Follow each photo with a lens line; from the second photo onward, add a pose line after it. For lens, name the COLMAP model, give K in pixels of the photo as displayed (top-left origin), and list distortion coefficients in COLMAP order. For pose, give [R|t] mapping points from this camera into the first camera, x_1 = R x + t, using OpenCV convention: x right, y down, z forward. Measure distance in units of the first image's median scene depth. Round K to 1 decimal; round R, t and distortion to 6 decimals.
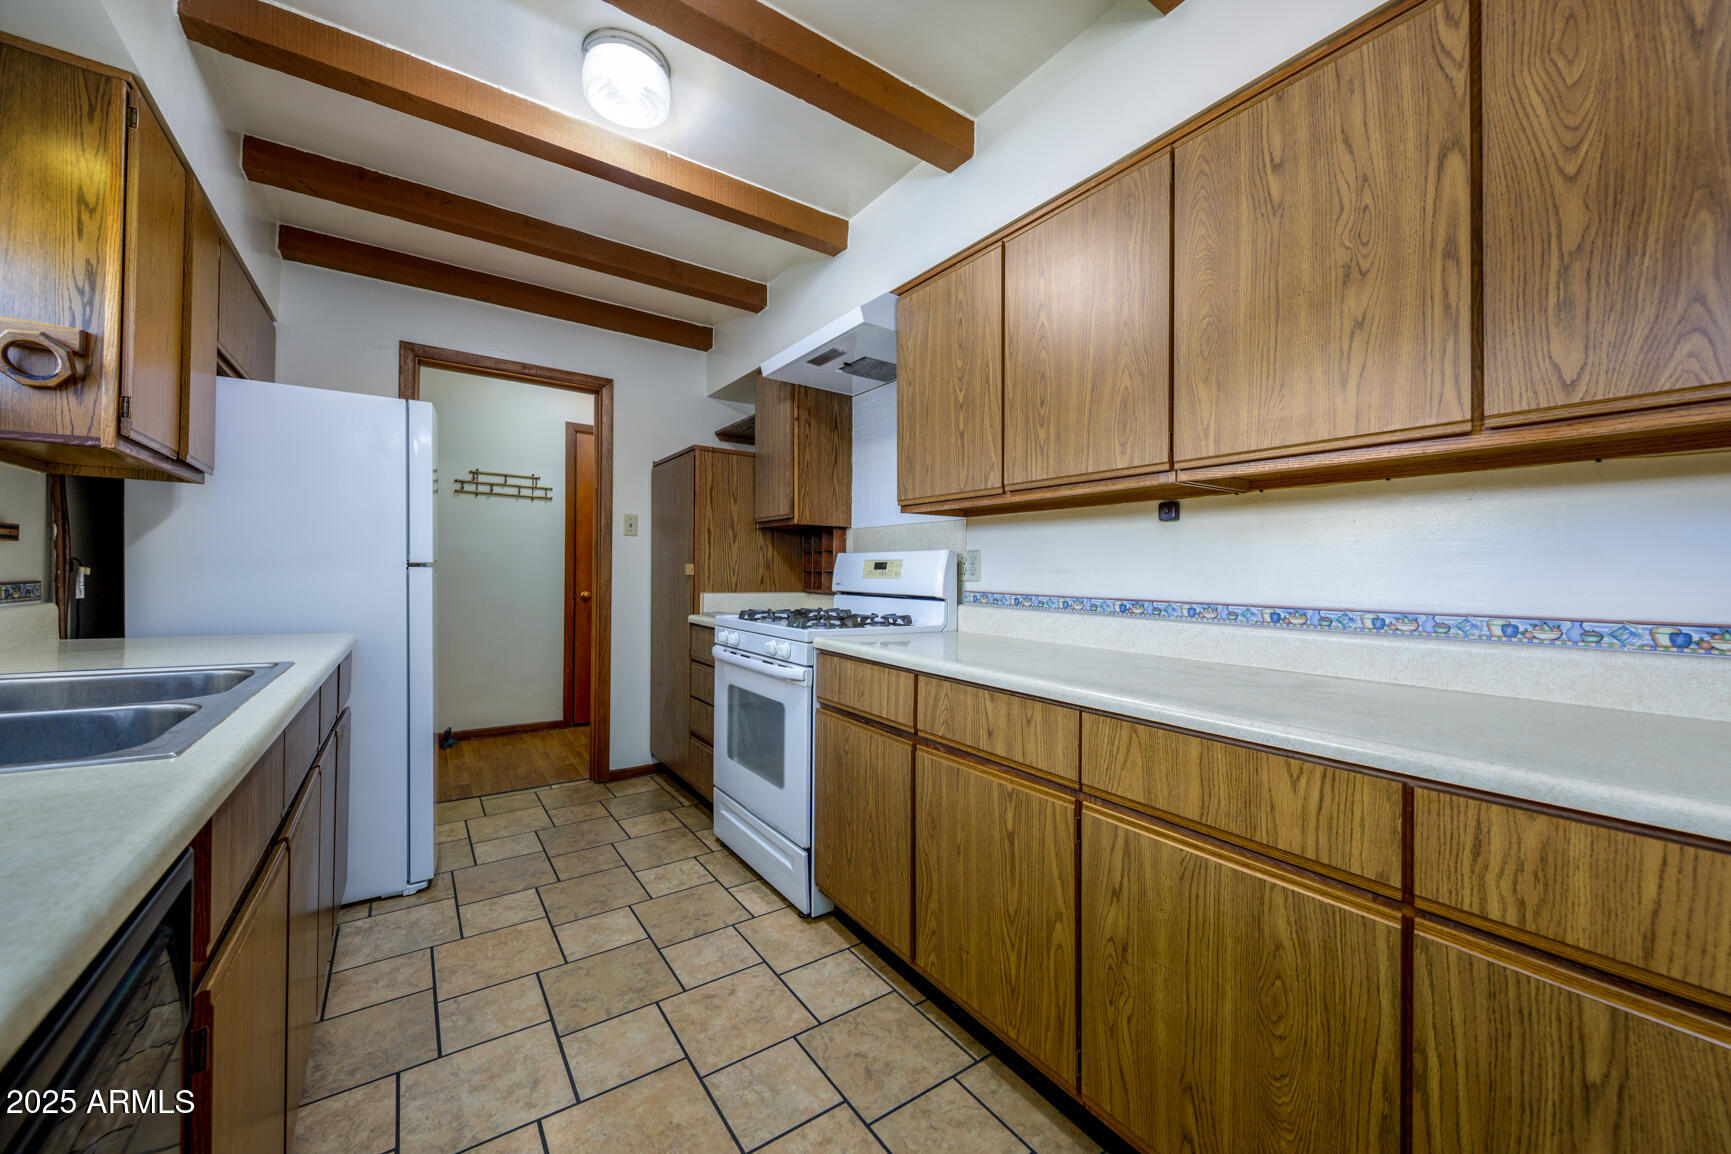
lens RADIAL K [[655.9, 0, 865.5], [0, 655.9, 577.0], [0, 0, 1]] dist [0.000232, -0.000083]
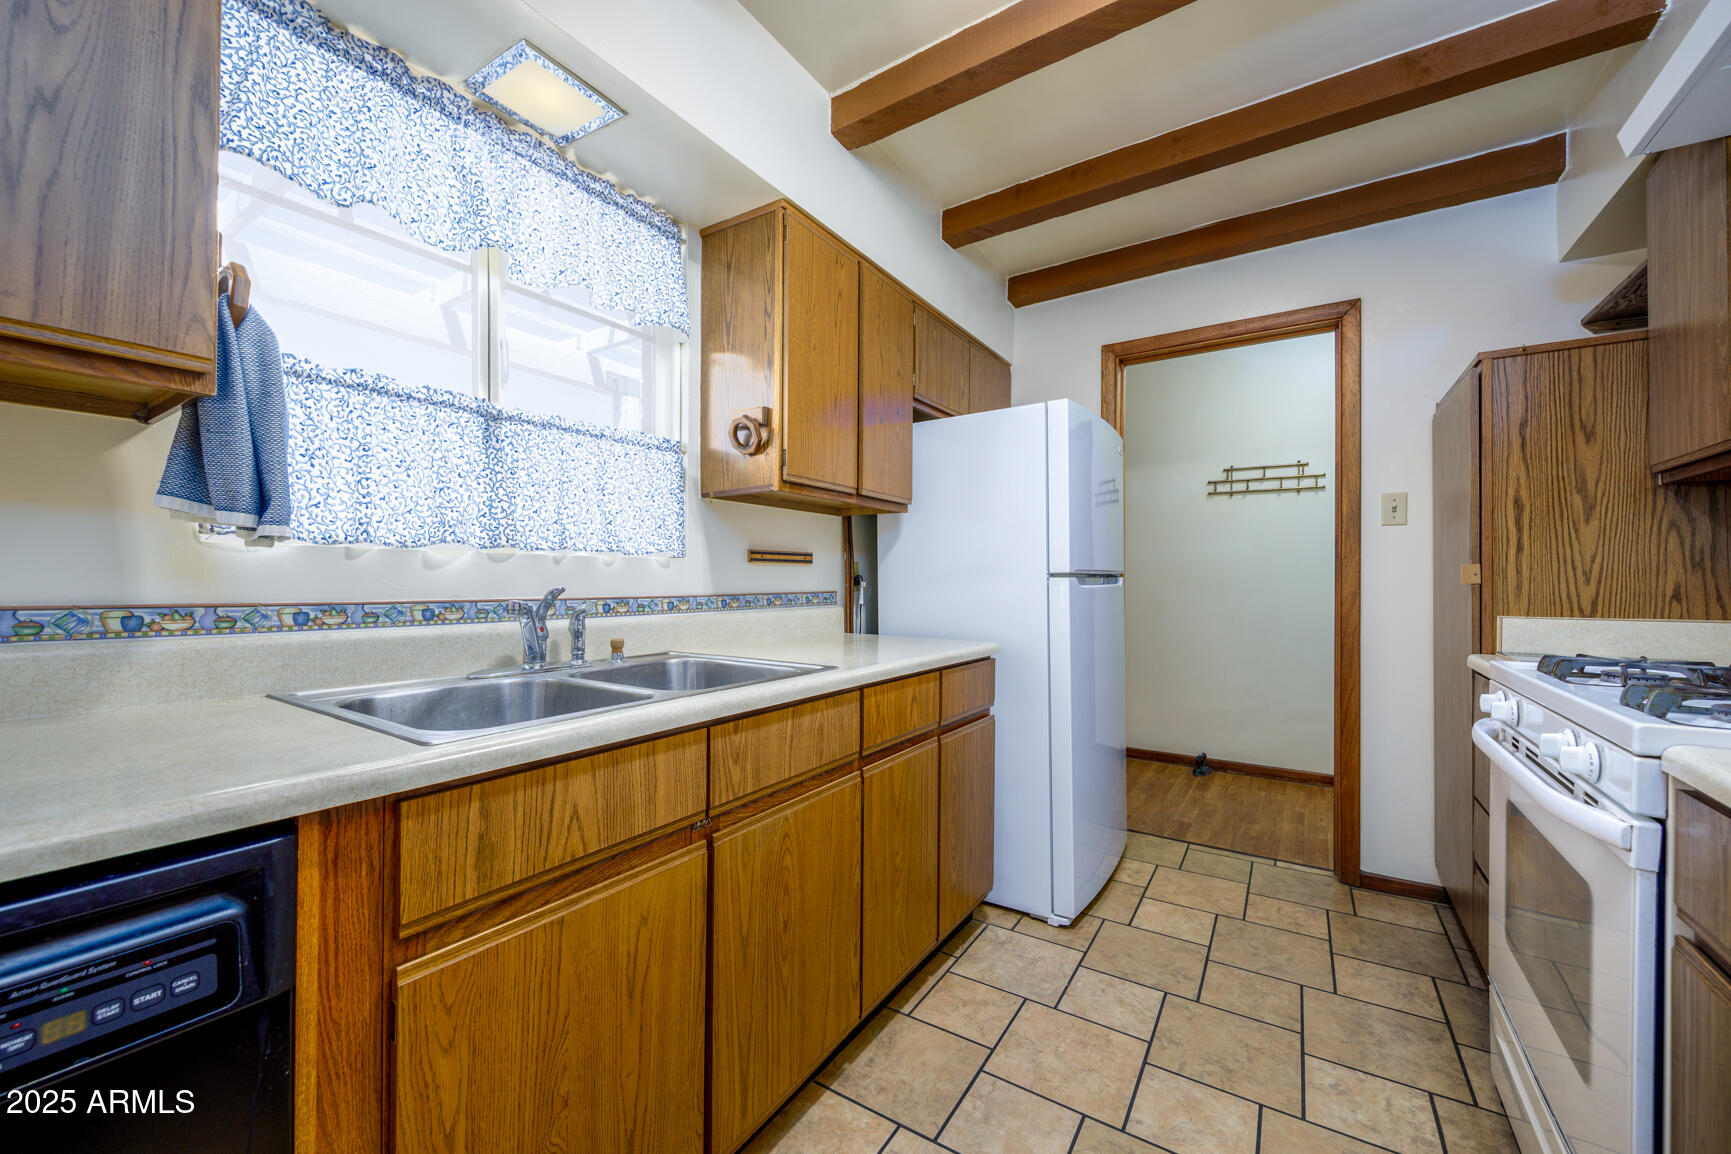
lens RADIAL K [[663.8, 0, 866.5], [0, 663.8, 586.7], [0, 0, 1]] dist [0.006807, -0.006981]
pose [[0.373632, -0.004100, -0.927568, 0.083645], [0.000763, 0.999991, -0.004113, 0.001223], [0.927577, 0.000830, 0.373632, 0.356220]]
